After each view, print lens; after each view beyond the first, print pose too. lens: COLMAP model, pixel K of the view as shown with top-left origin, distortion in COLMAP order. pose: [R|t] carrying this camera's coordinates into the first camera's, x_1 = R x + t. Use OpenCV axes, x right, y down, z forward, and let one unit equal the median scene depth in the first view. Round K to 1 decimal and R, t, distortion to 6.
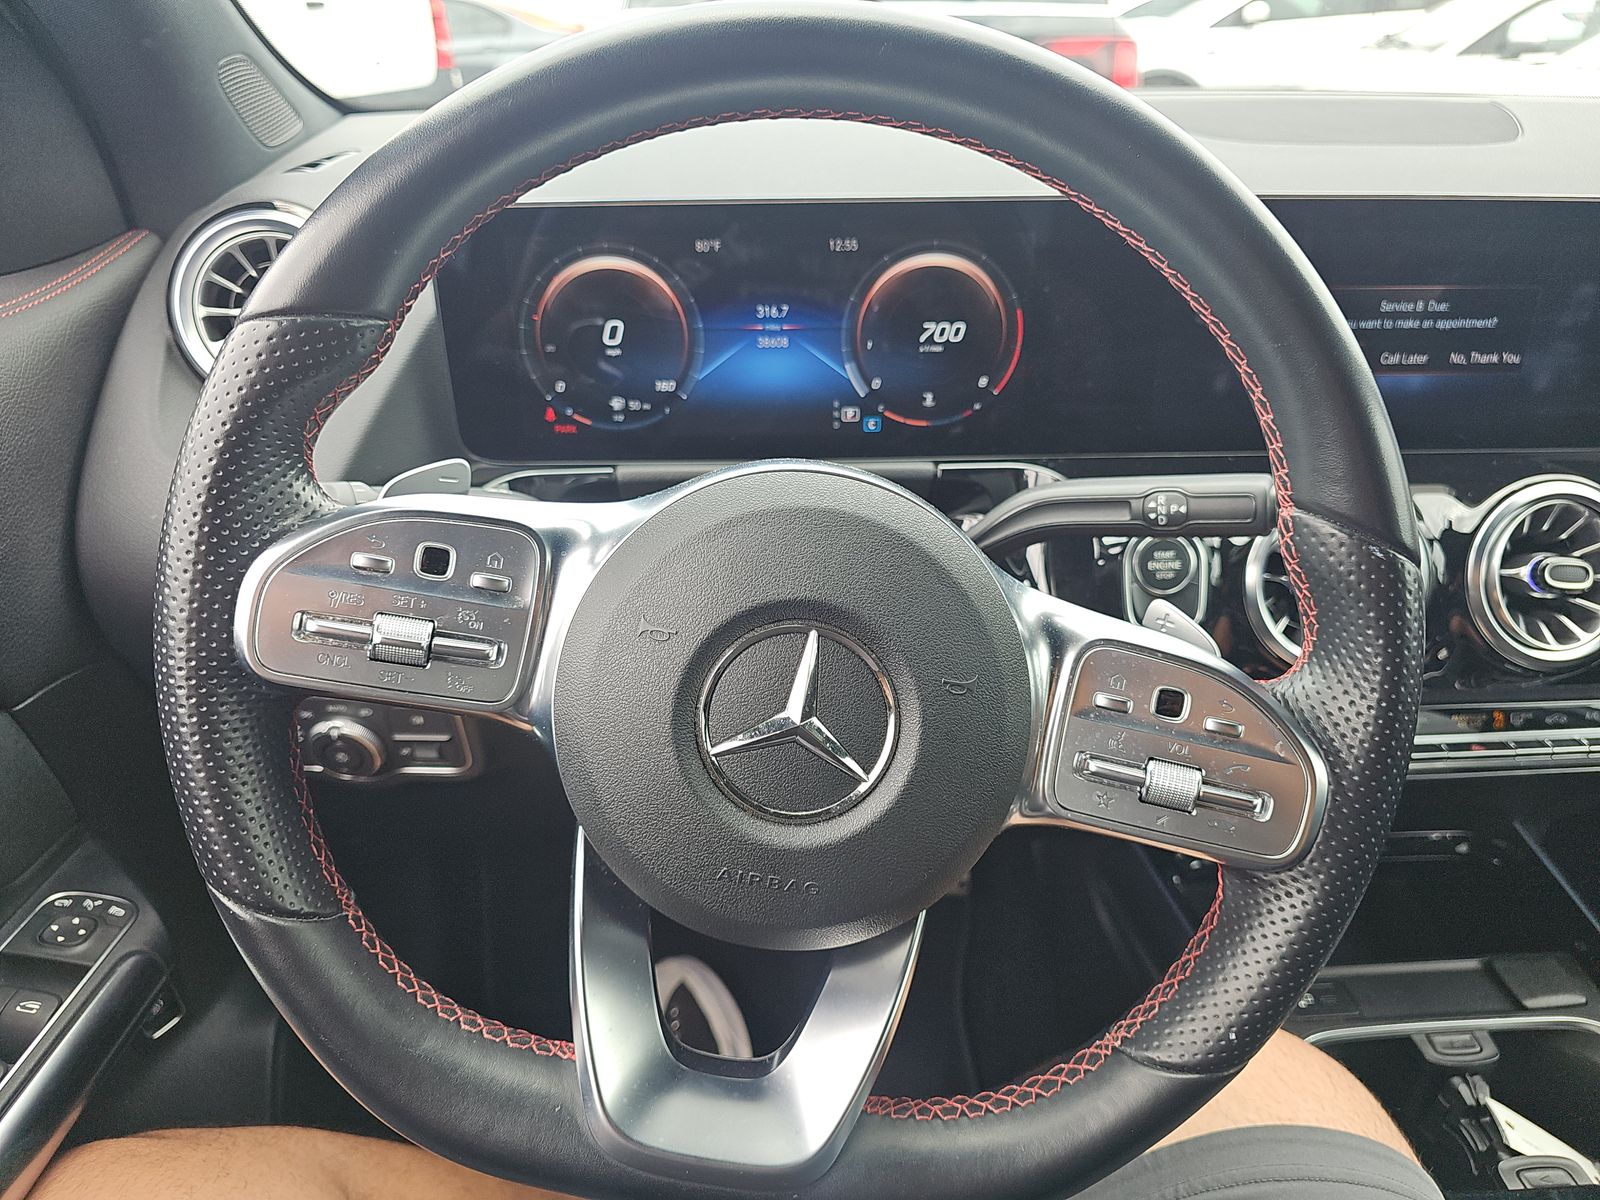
lens RADIAL K [[1067.7, 0, 798.4], [0, 1067.7, 605.0], [0, 0, 1]] dist [0.046992, -0.038366]
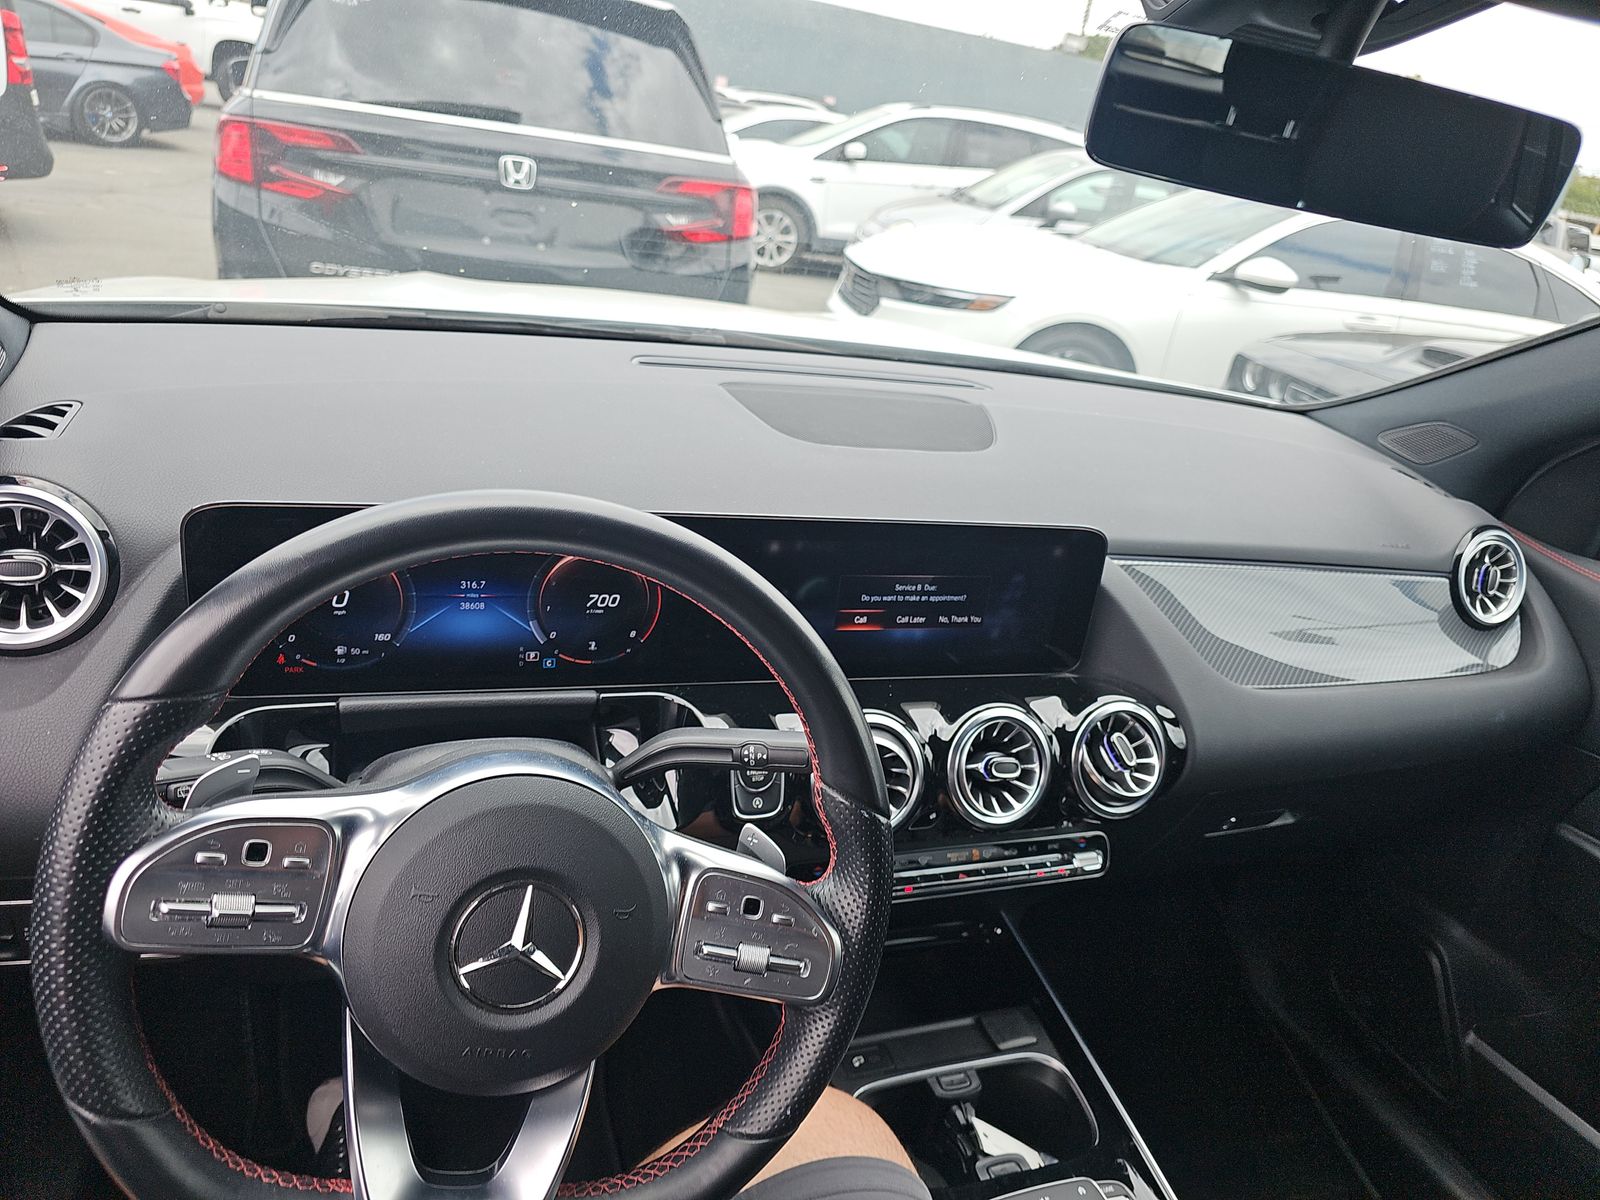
lens RADIAL K [[1077.3, 0, 756.8], [0, 1077.3, 633.7], [0, 0, 1]] dist [0.088129, -0.092671]
pose [[0.955253, 0.002768, 0.295776, -0.084933], [0.002914, 0.999820, -0.018766, -0.189764], [-0.295775, 0.018788, 0.955073, -0.370924]]
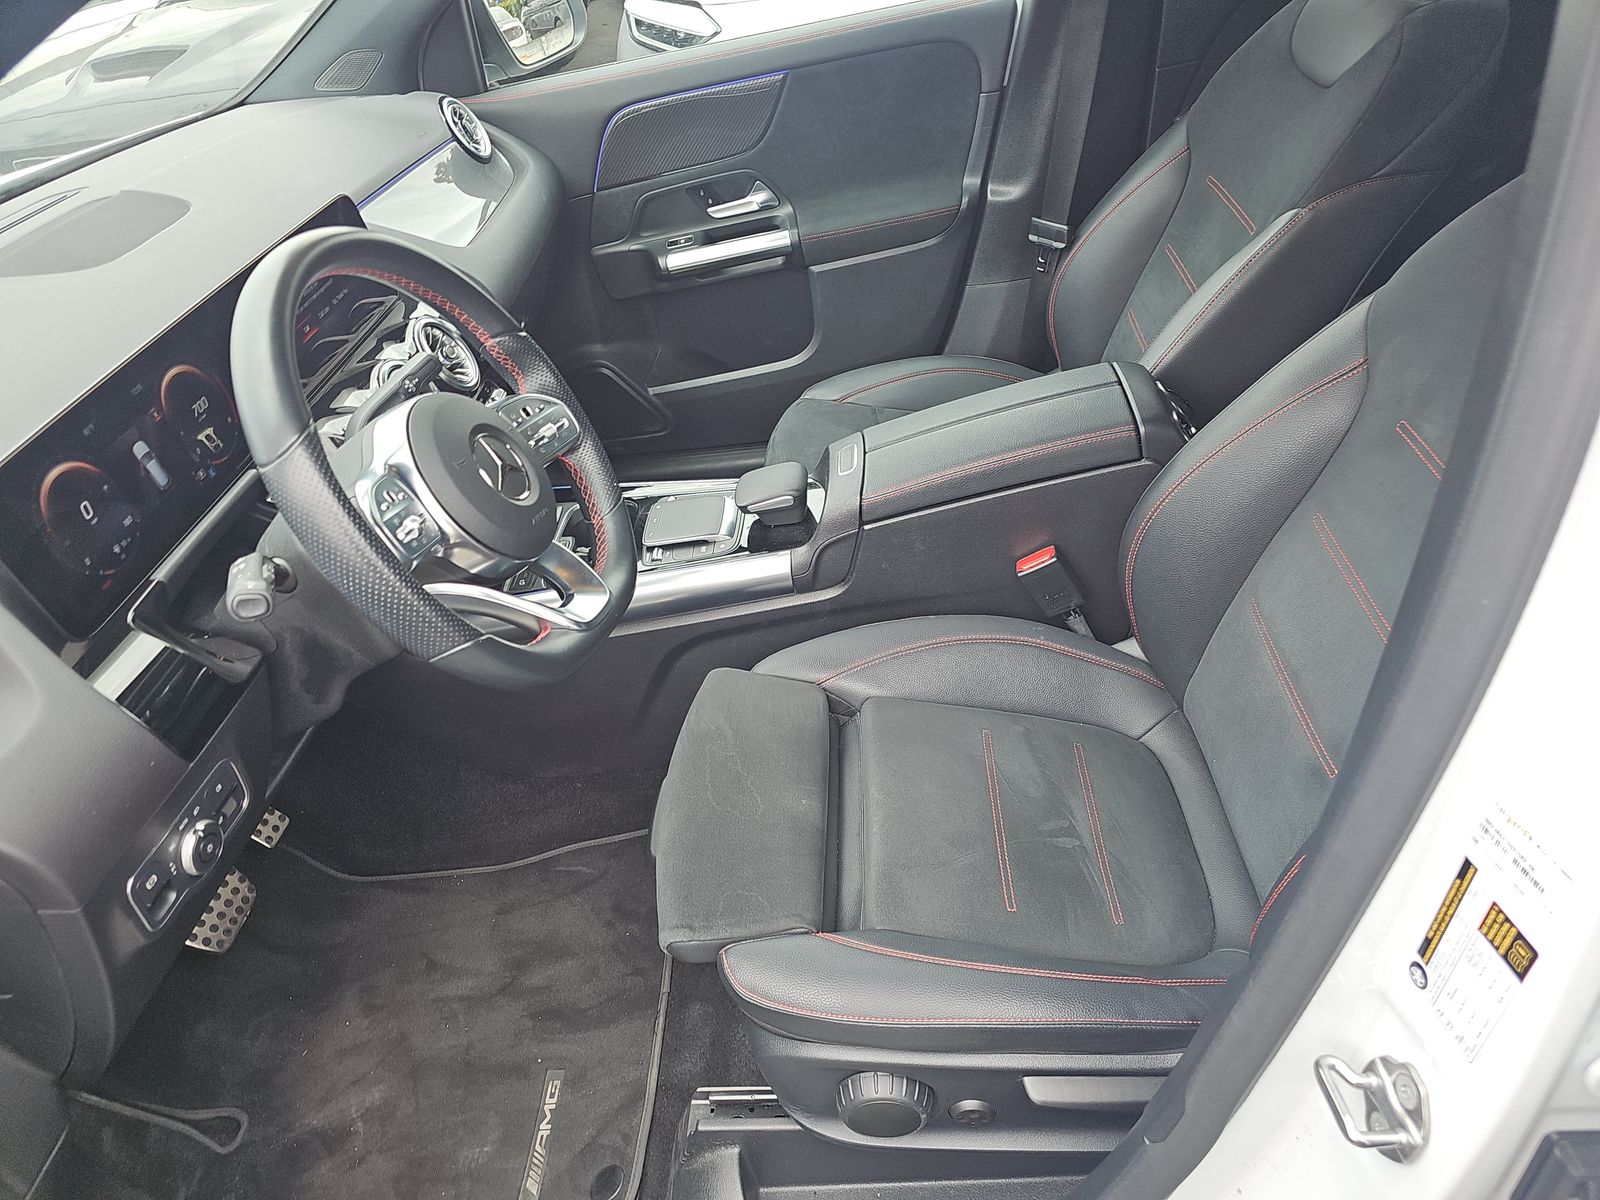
lens RADIAL K [[1067.7, 0, 798.4], [0, 1067.7, 605.0], [0, 0, 1]] dist [0.046992, -0.038366]
pose [[0.124384, -0.632503, 0.764506, -1.286491], [0.597577, 0.662837, 0.451164, -0.258008], [-0.792105, 0.400733, 0.460416, -0.406645]]
